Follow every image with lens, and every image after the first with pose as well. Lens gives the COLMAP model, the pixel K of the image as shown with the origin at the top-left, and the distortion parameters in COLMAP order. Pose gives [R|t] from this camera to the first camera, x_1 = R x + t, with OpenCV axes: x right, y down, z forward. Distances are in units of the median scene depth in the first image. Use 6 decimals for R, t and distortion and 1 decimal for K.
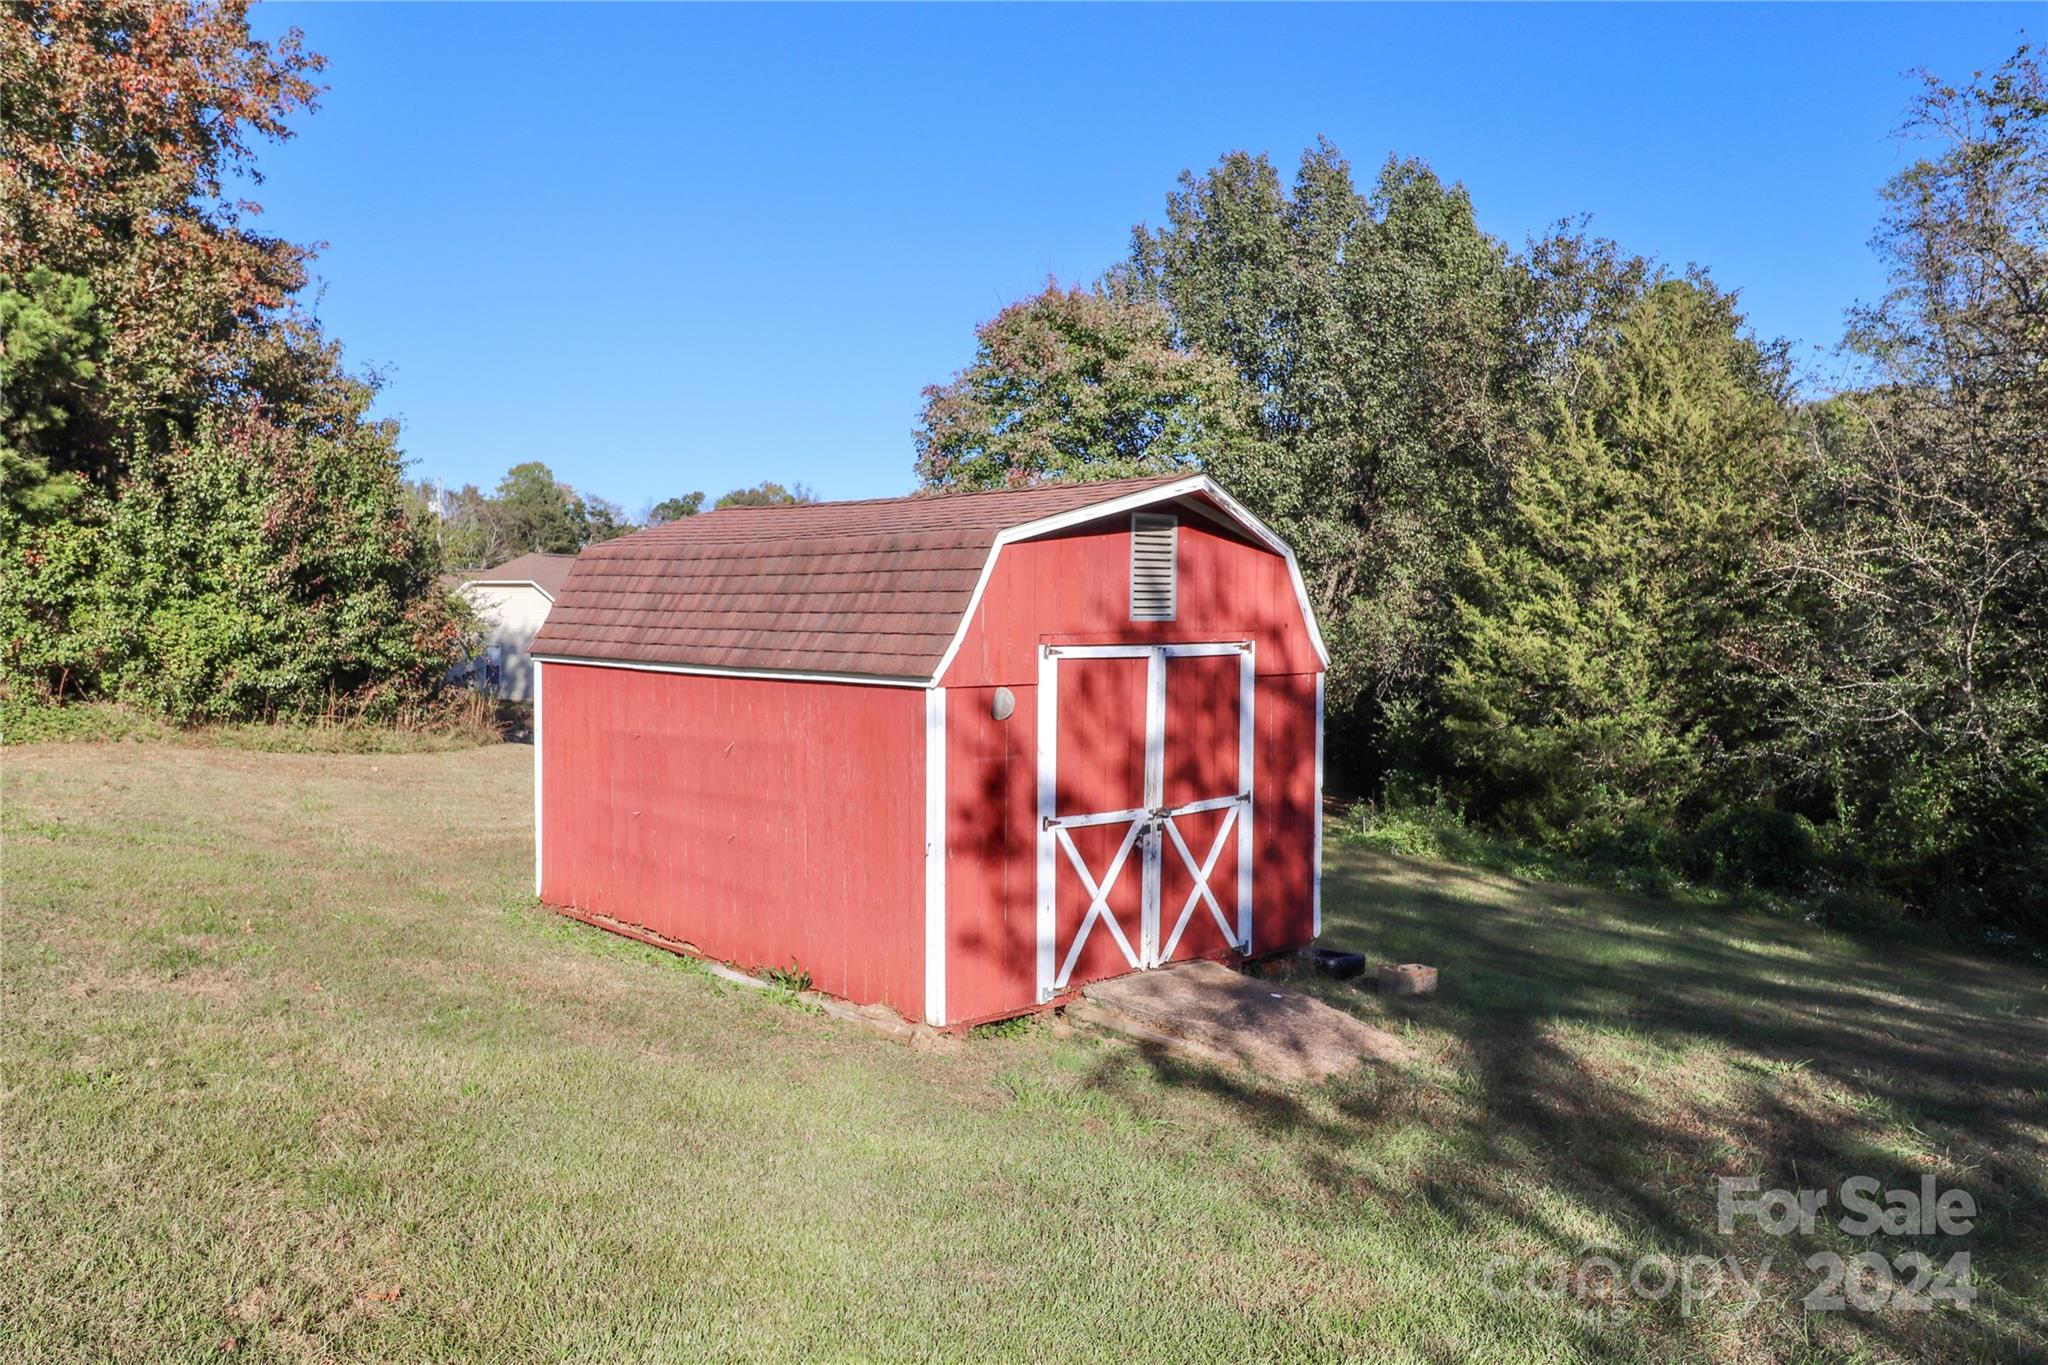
lens RADIAL K [[1532.0, 0, 1039.5], [0, 1532.0, 669.0], [0, 0, 1]] dist [0.004564, 0.002979]
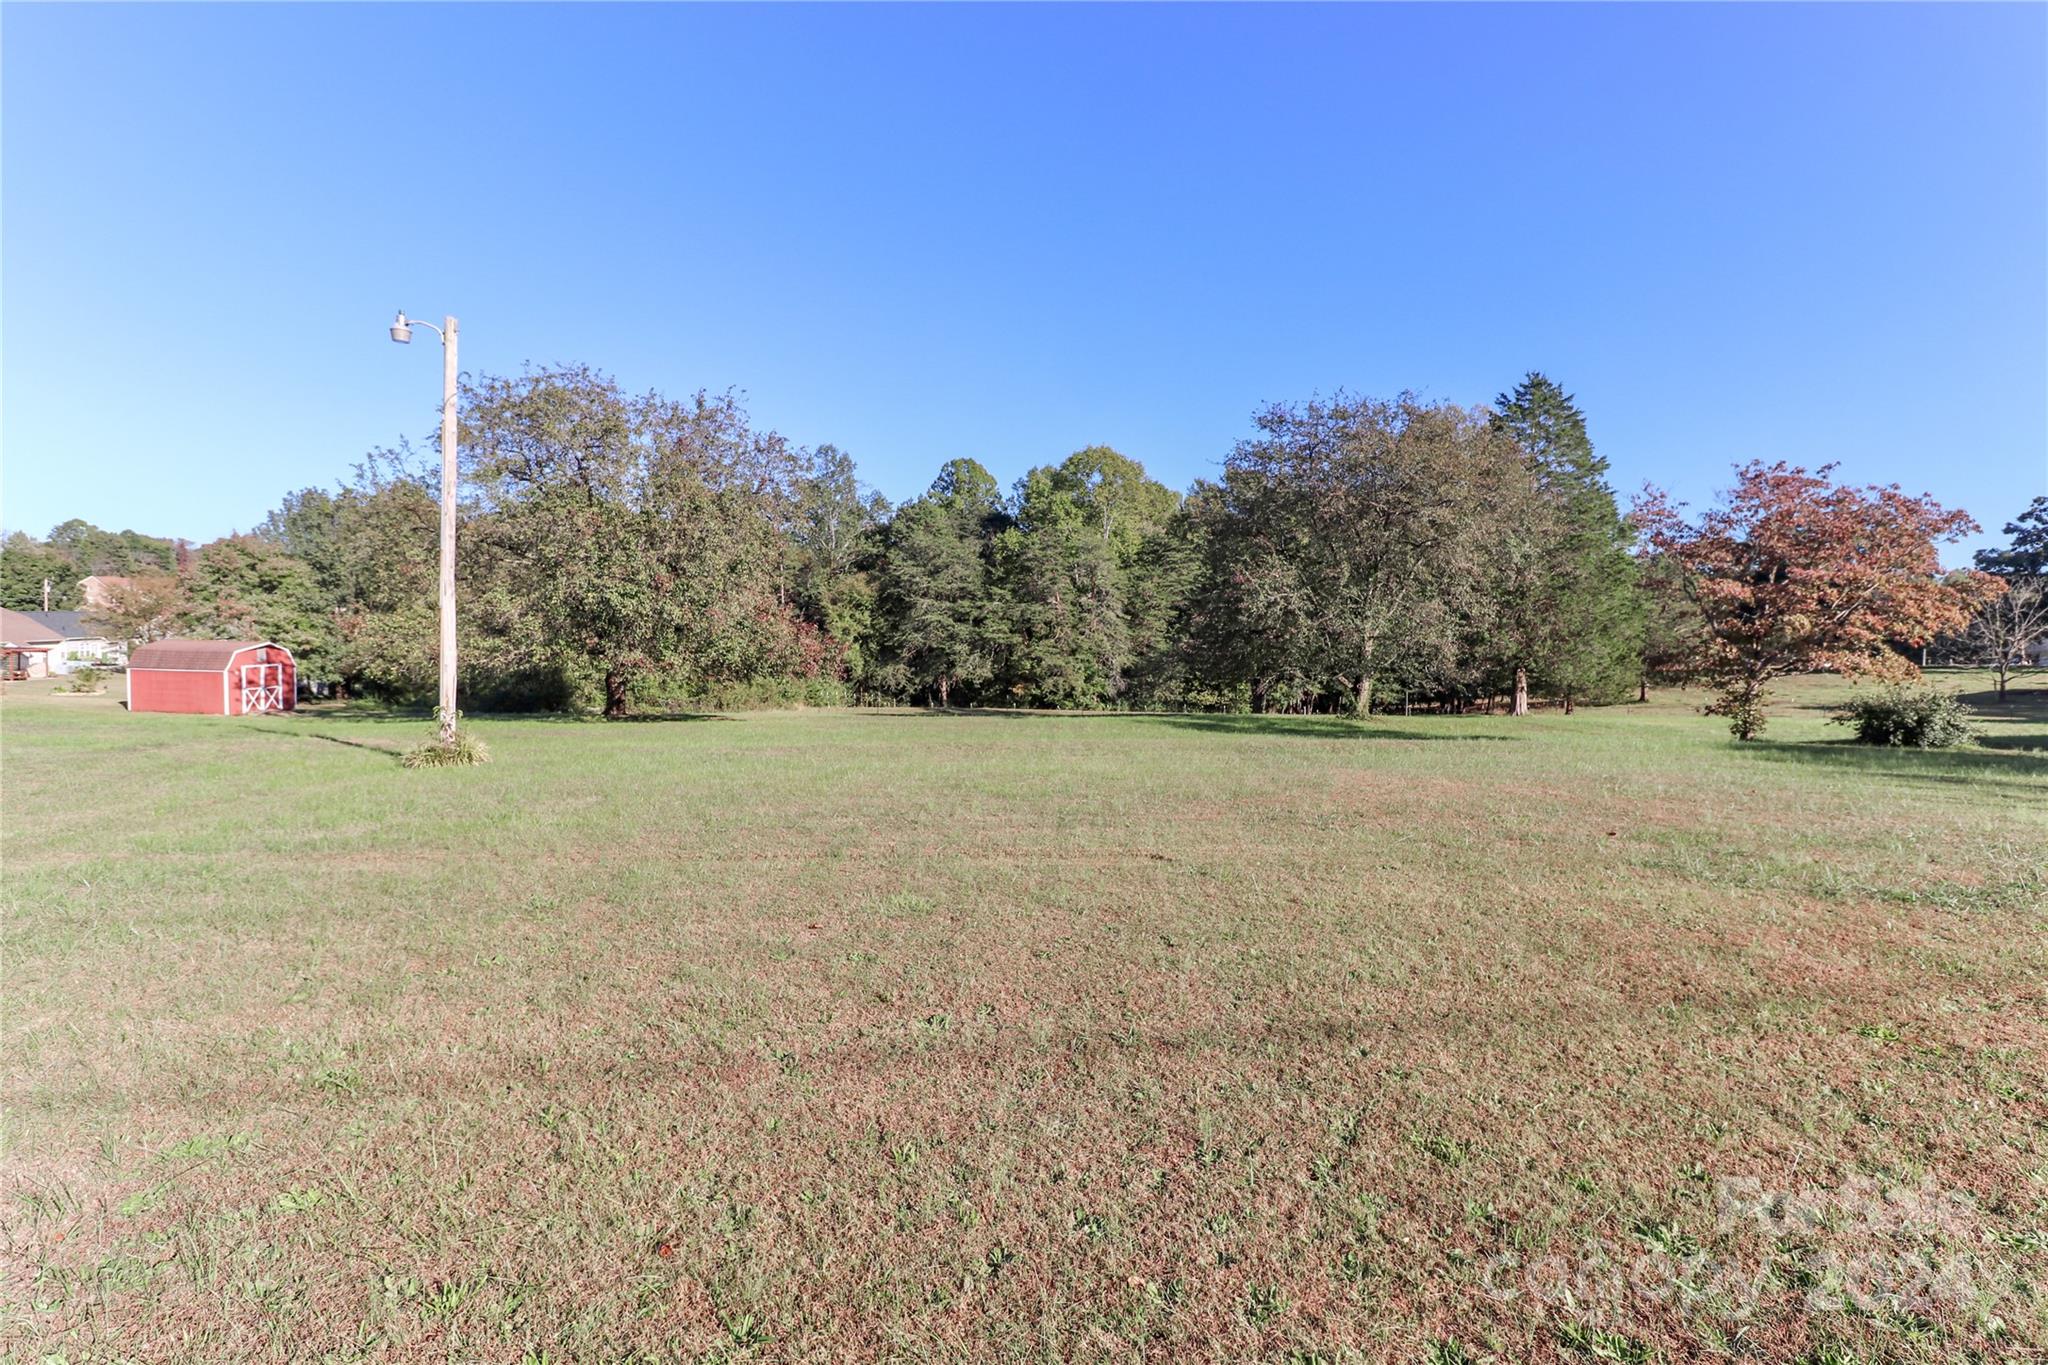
lens RADIAL K [[990.7, 0, 1042.3], [0, 990.7, 666.5], [0, 0, 1]] dist [0.015969, -0.016022]
pose [[0.767800, -0.028114, 0.640072, -0.040679], [0.012733, 0.999509, 0.028628, -0.037192], [-0.640563, -0.013831, 0.767781, -1.977001]]
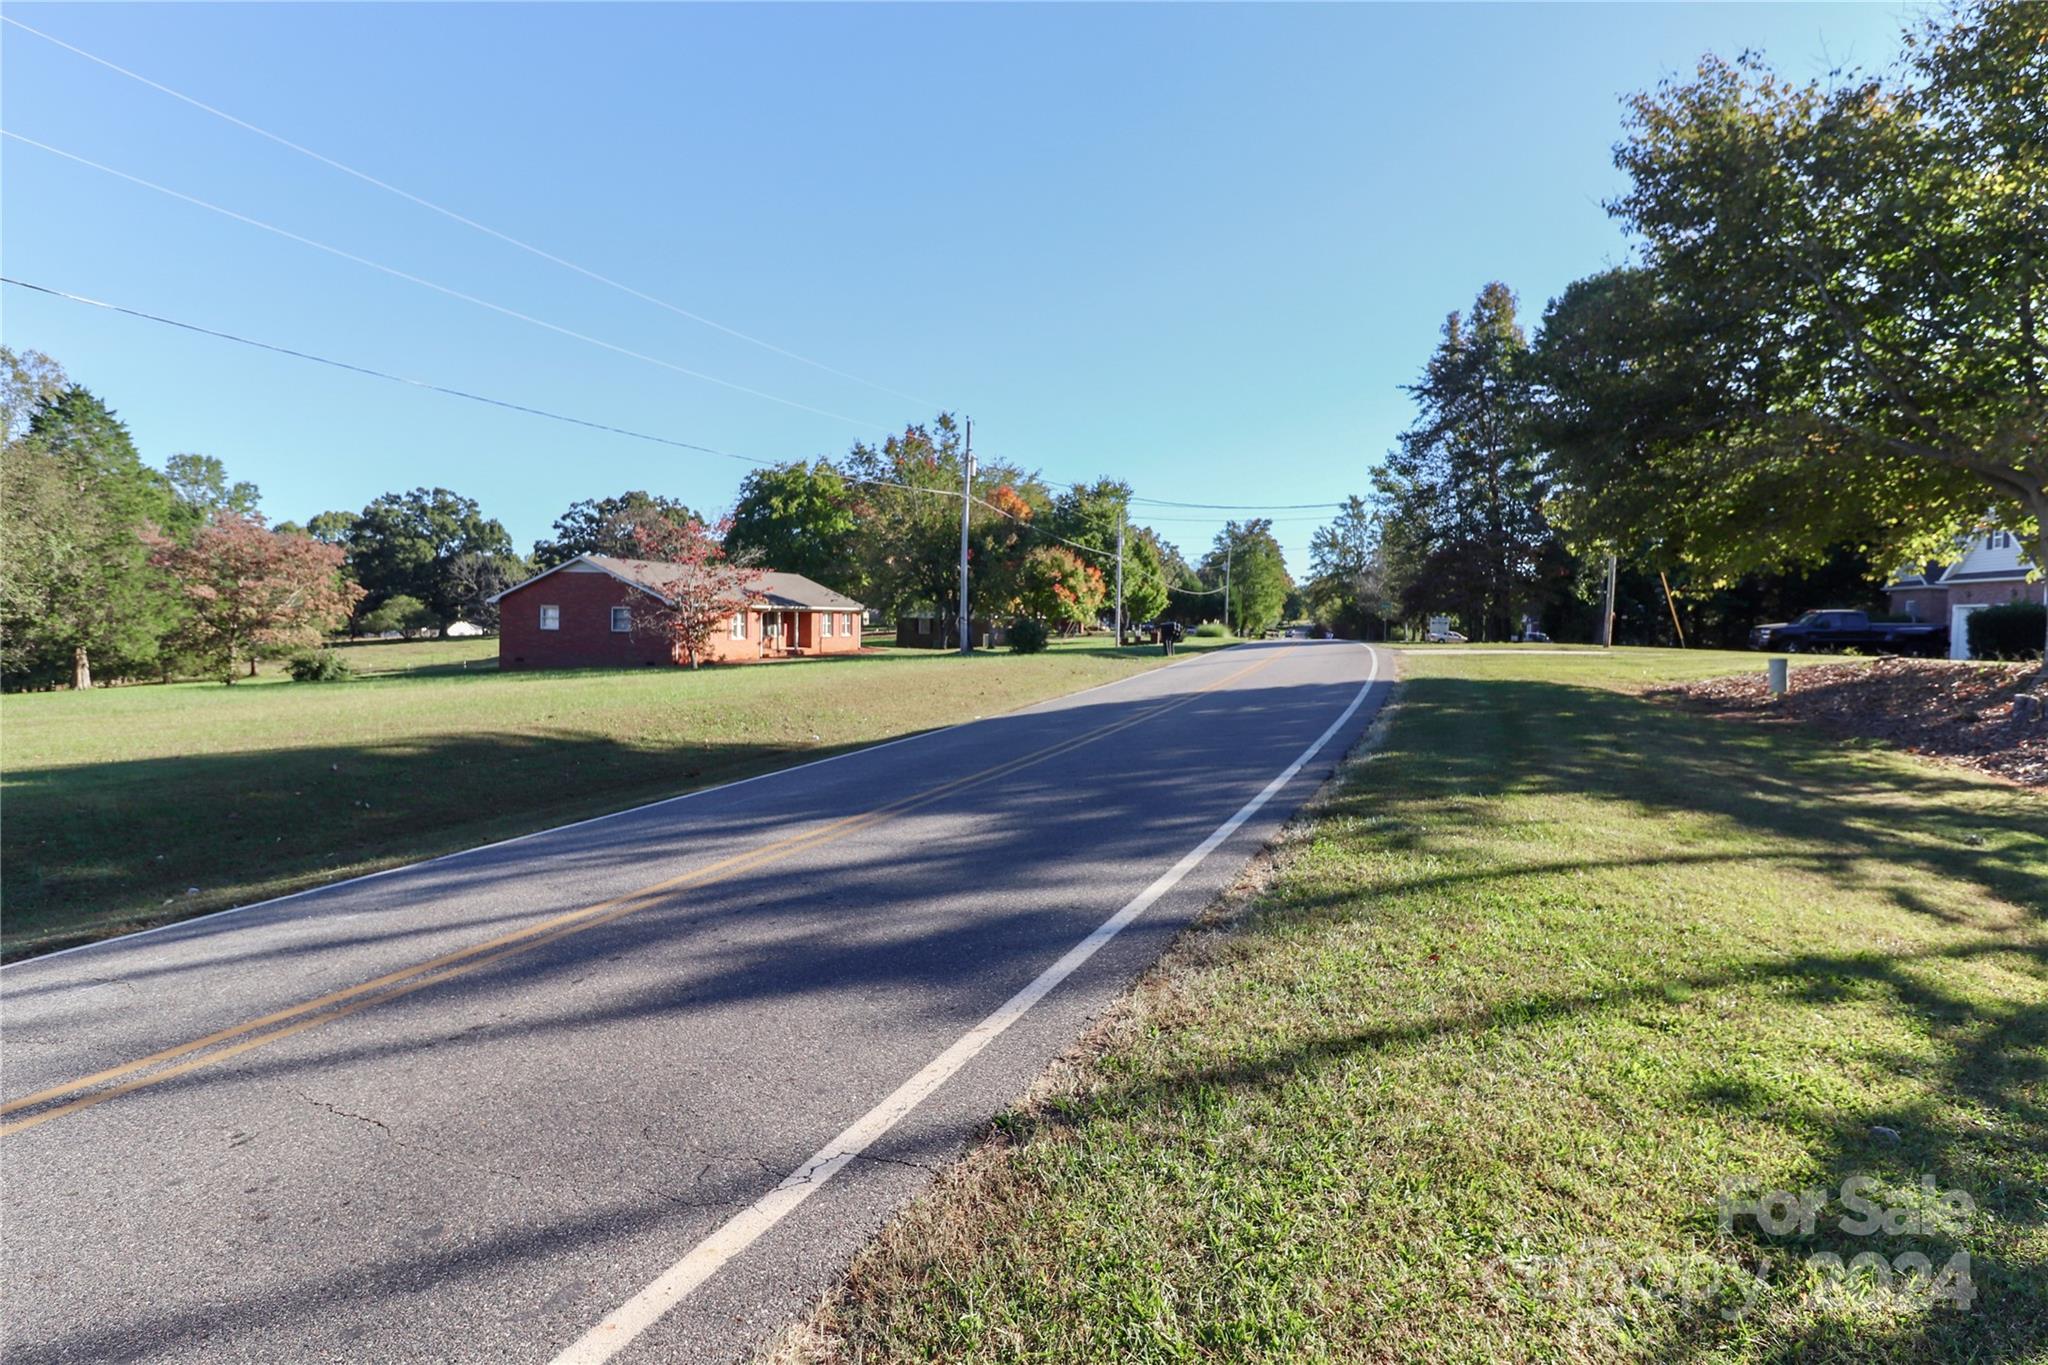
lens RADIAL K [[1109.3, 0, 1046.2], [0, 1109.3, 675.6], [0, 0, 1]] dist [0.000881, -0.000766]
pose [[-0.254771, -0.070329, 0.964441, -0.951770], [0.011405, 0.997064, 0.075721, -0.062964], [-0.966934, 0.030291, -0.253221, -2.502642]]
